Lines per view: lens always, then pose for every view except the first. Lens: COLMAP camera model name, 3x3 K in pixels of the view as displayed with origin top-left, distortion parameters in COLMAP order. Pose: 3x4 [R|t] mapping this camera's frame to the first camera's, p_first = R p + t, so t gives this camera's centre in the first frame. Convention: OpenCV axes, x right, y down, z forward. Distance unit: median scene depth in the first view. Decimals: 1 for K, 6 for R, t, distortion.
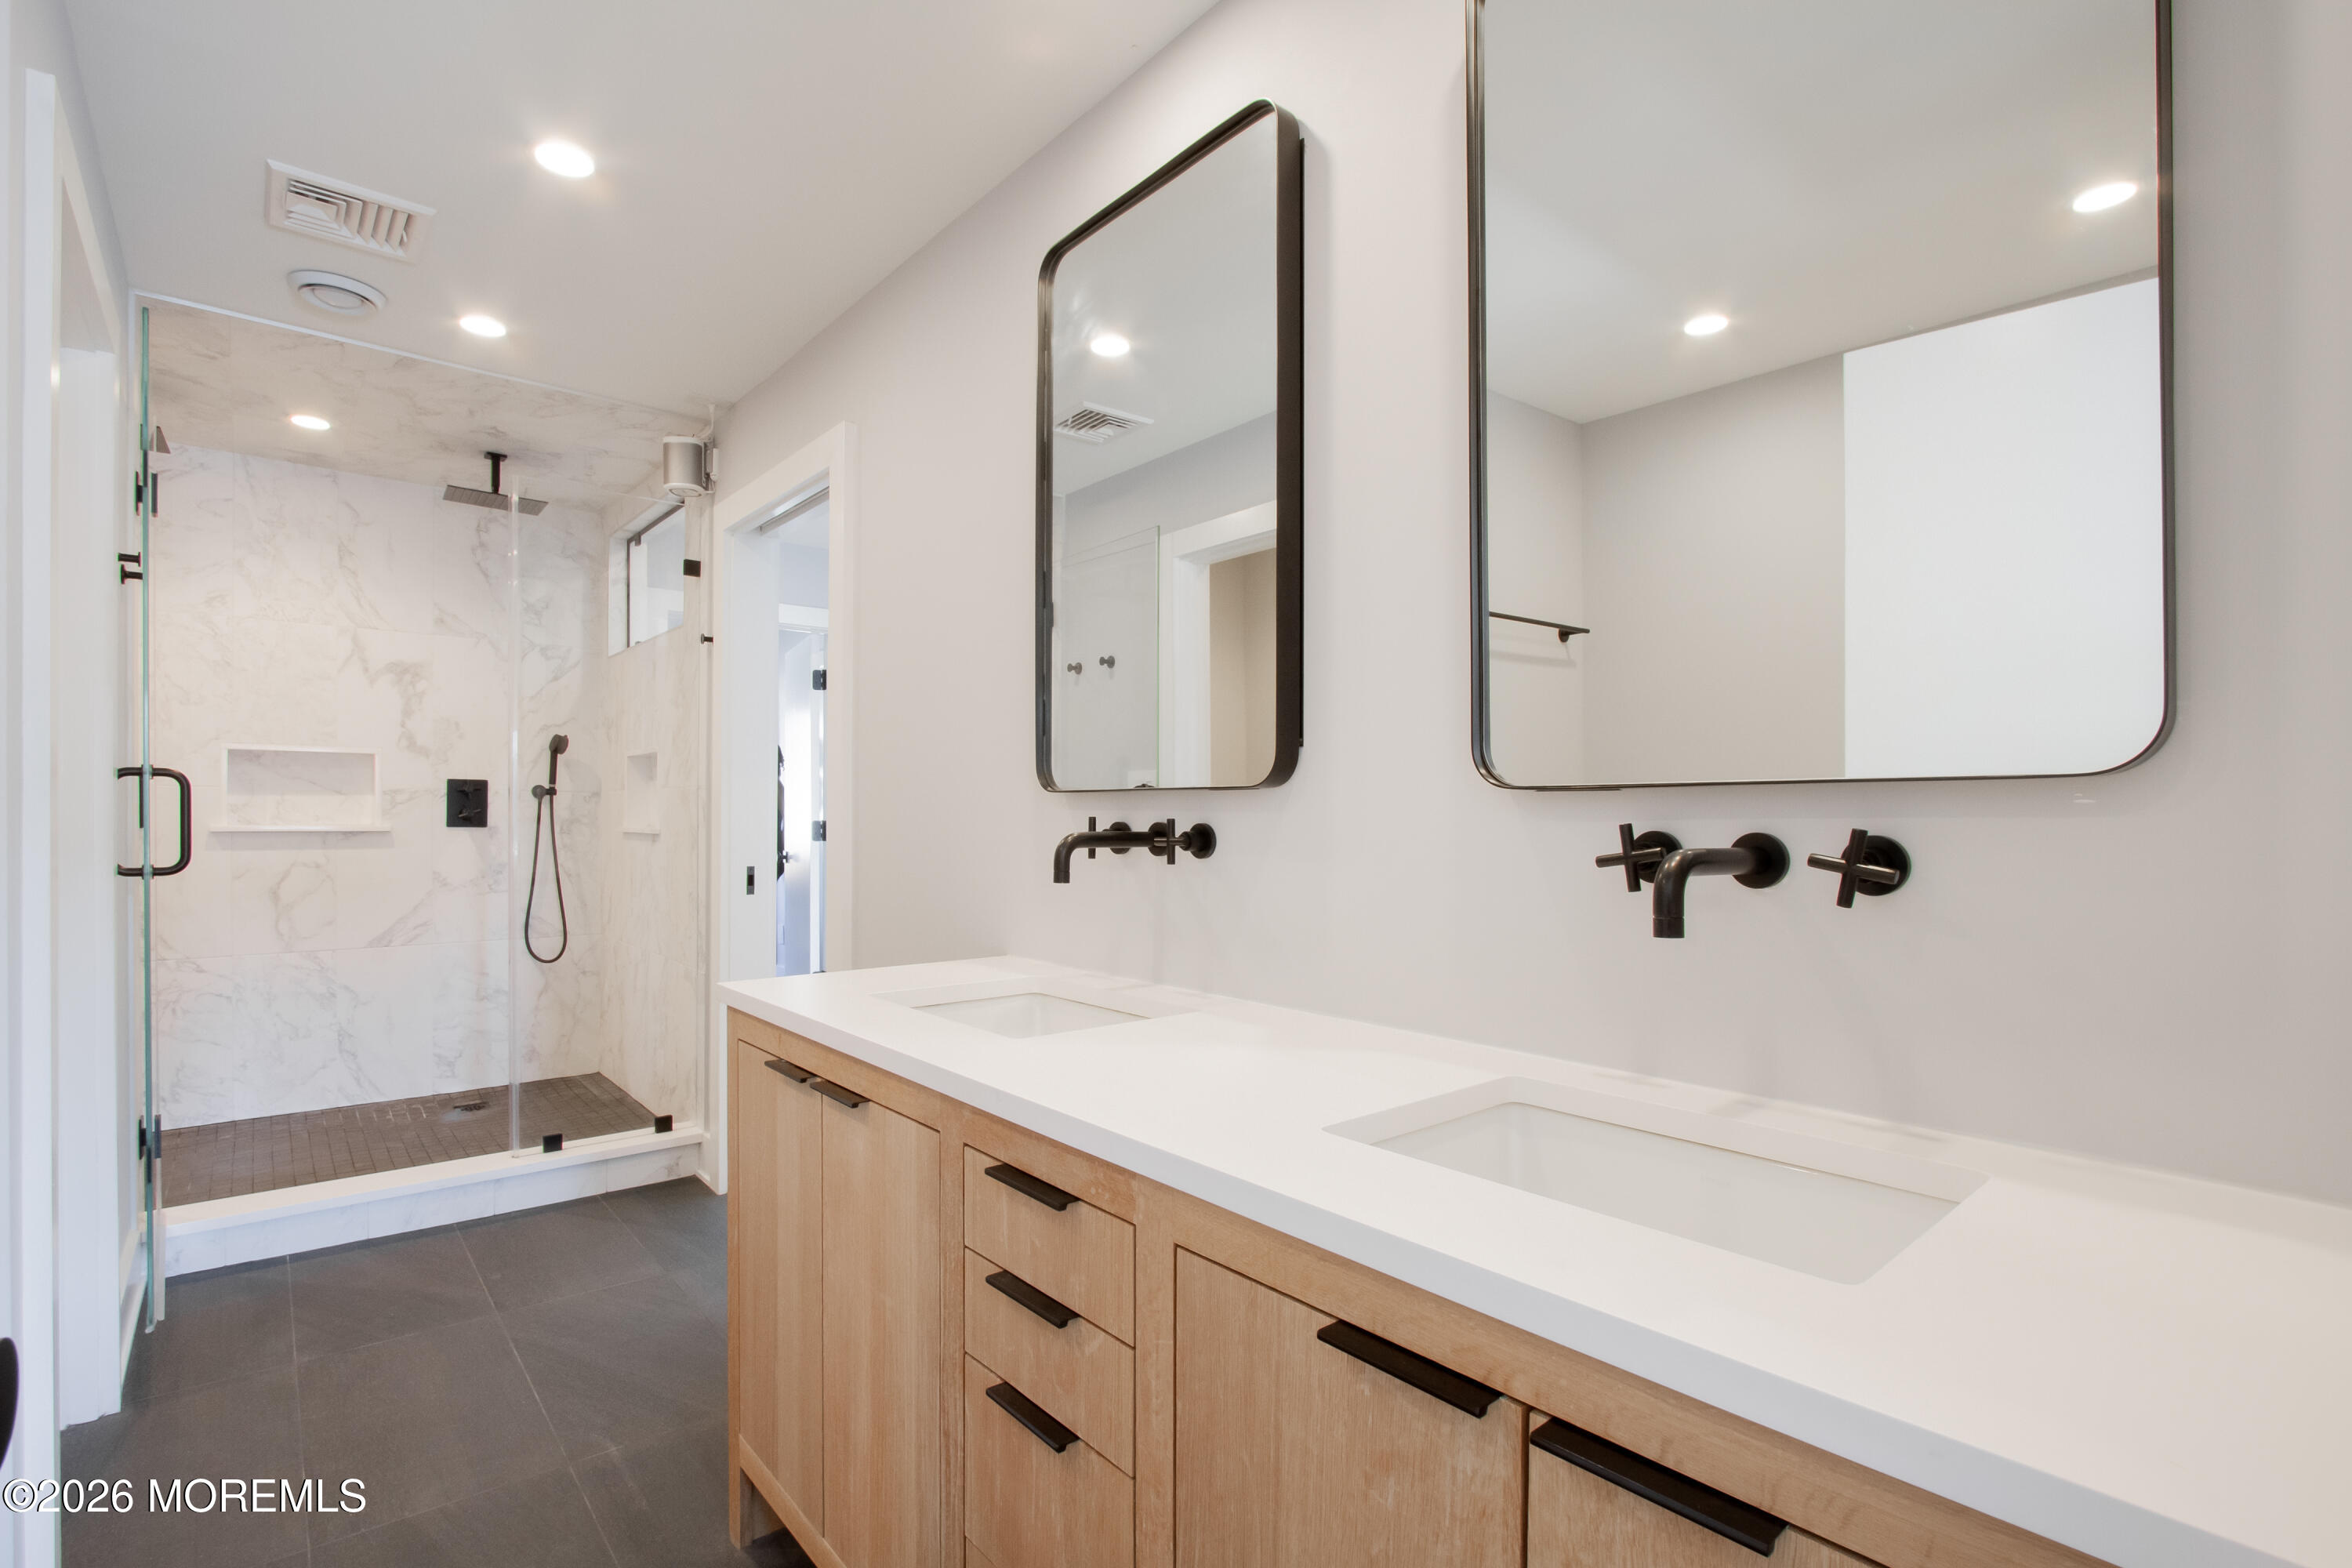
lens RADIAL K [[1099.7, 0, 1179.0], [0, 1099.7, 822.5], [0, 0, 1]] dist [-0.011422, -0.000108]
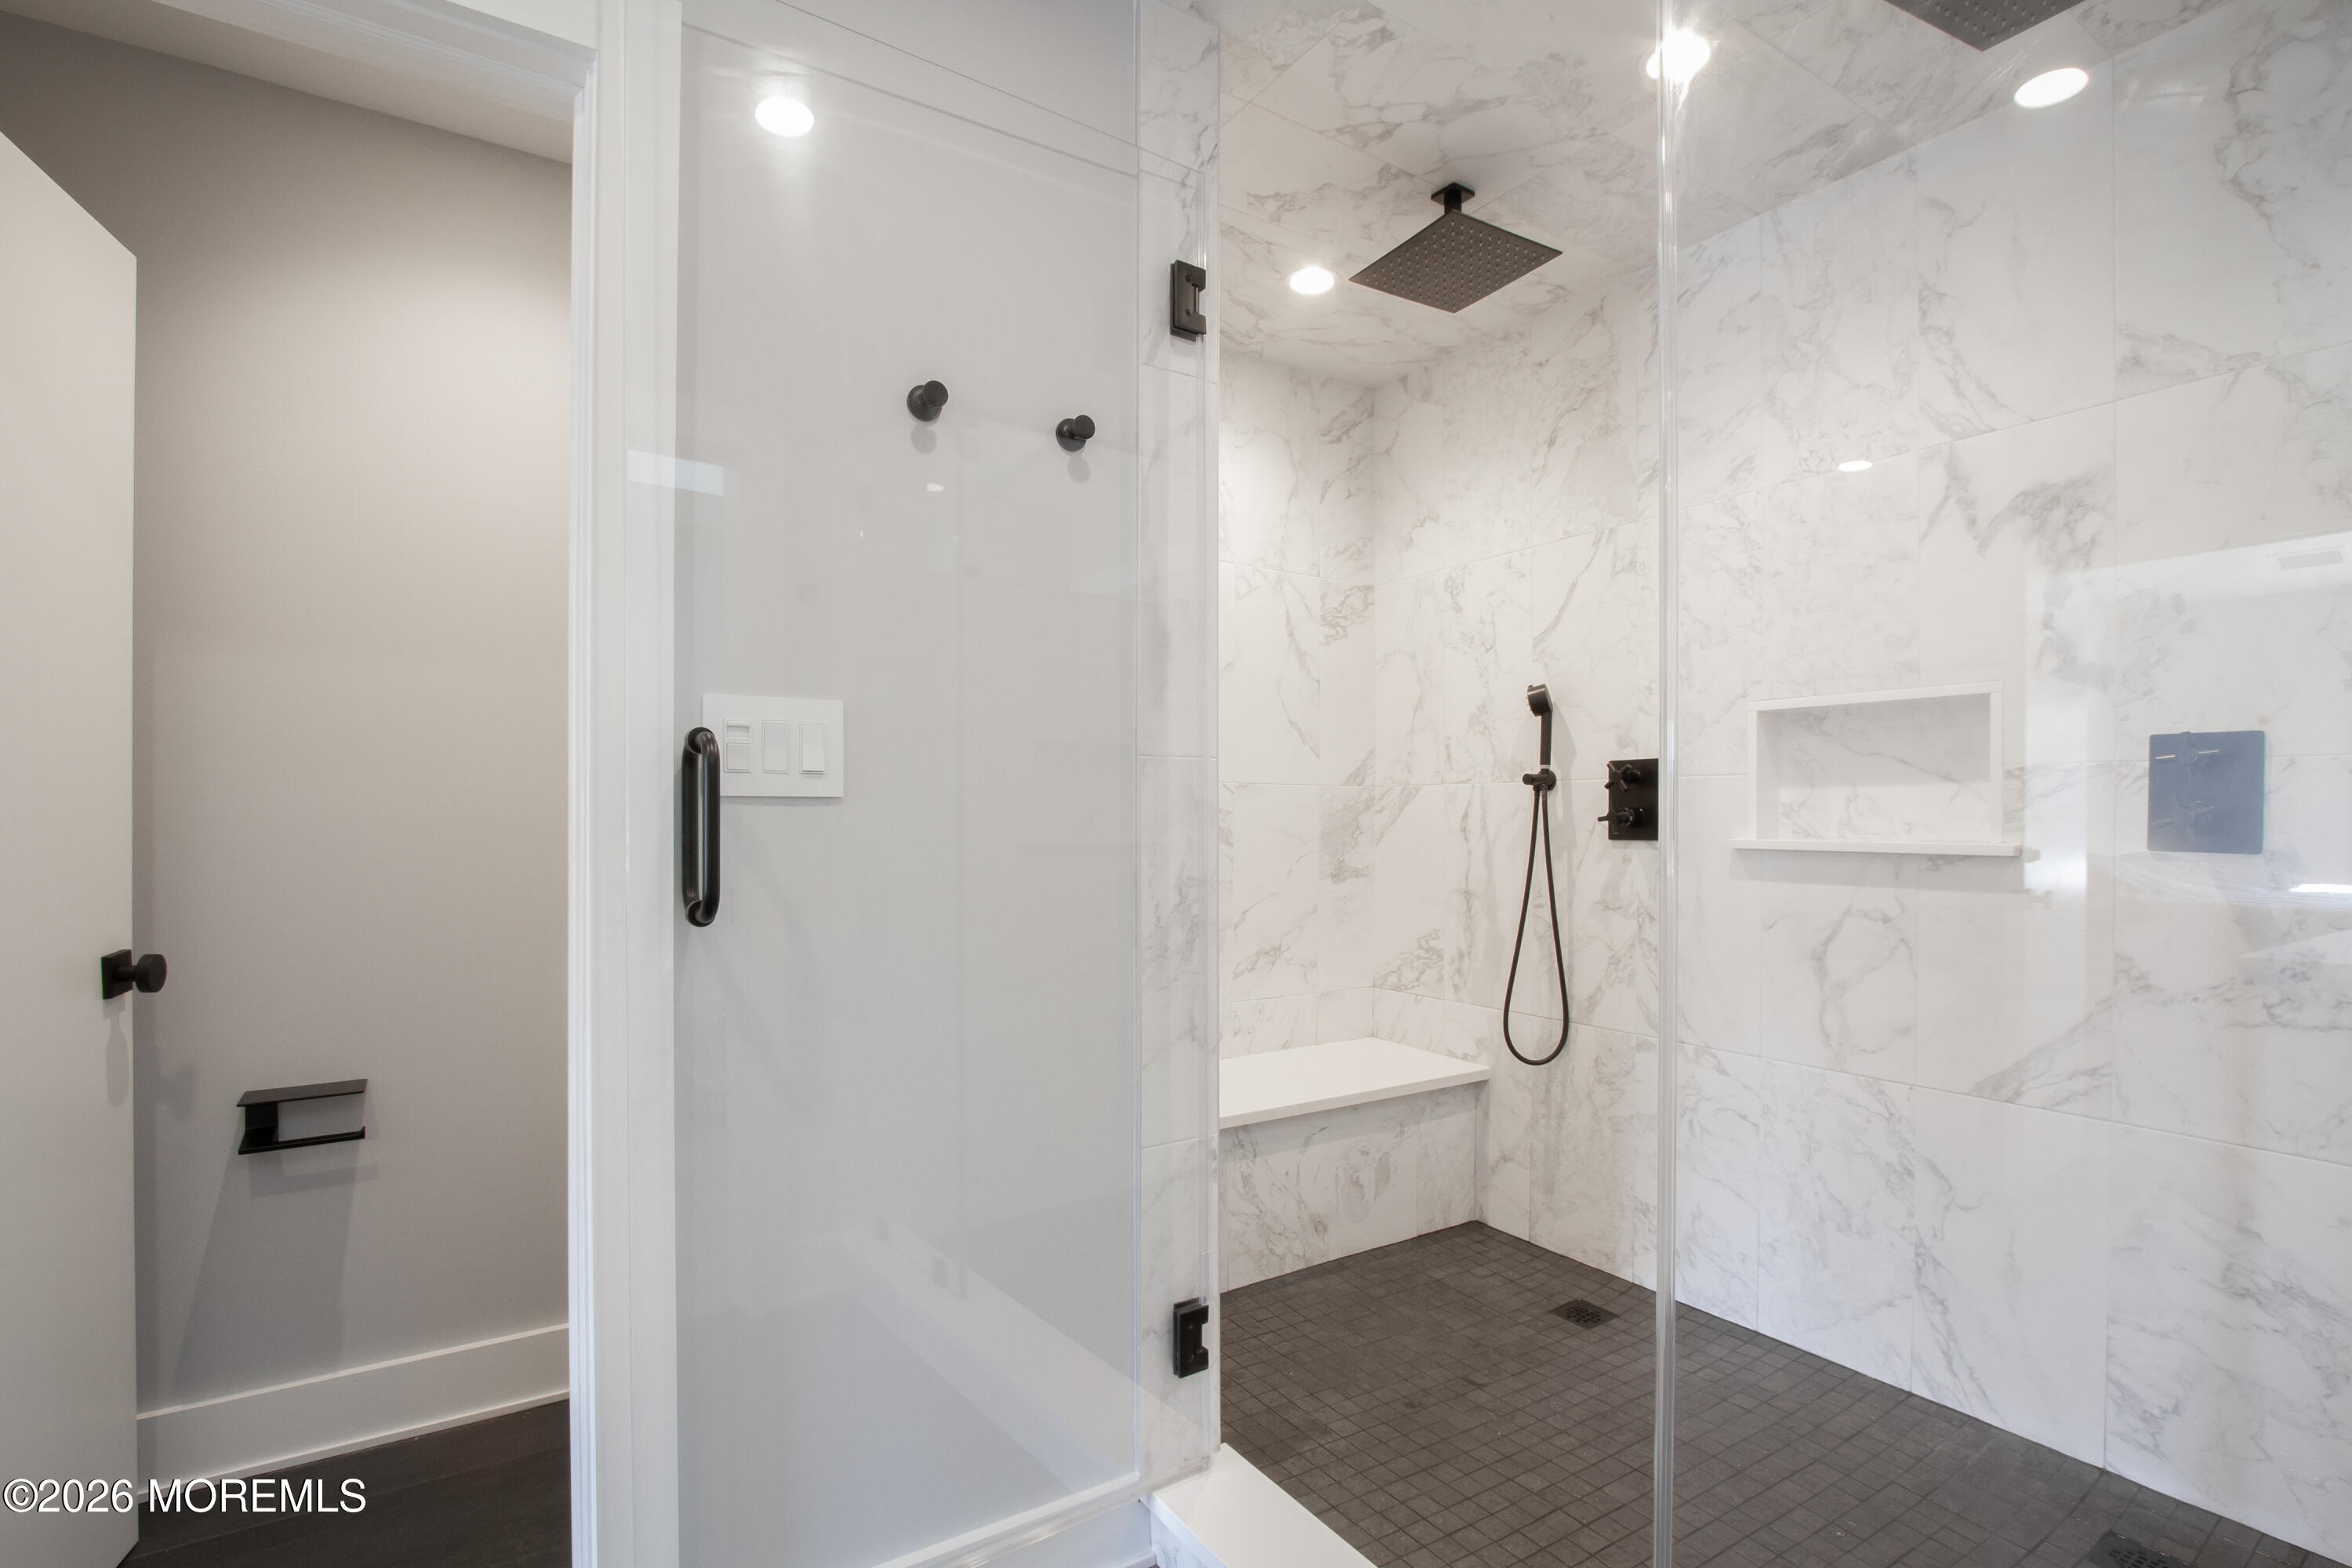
lens RADIAL K [[1099.7, 0, 1179.0], [0, 1099.7, 822.5], [0, 0, 1]] dist [-0.011422, -0.000108]
pose [[-0.132298, 0.003444, -0.991204, -0.218196], [-0.005212, 0.999978, 0.004170, -0.006715], [0.991196, 0.005718, -0.132277, 0.719477]]
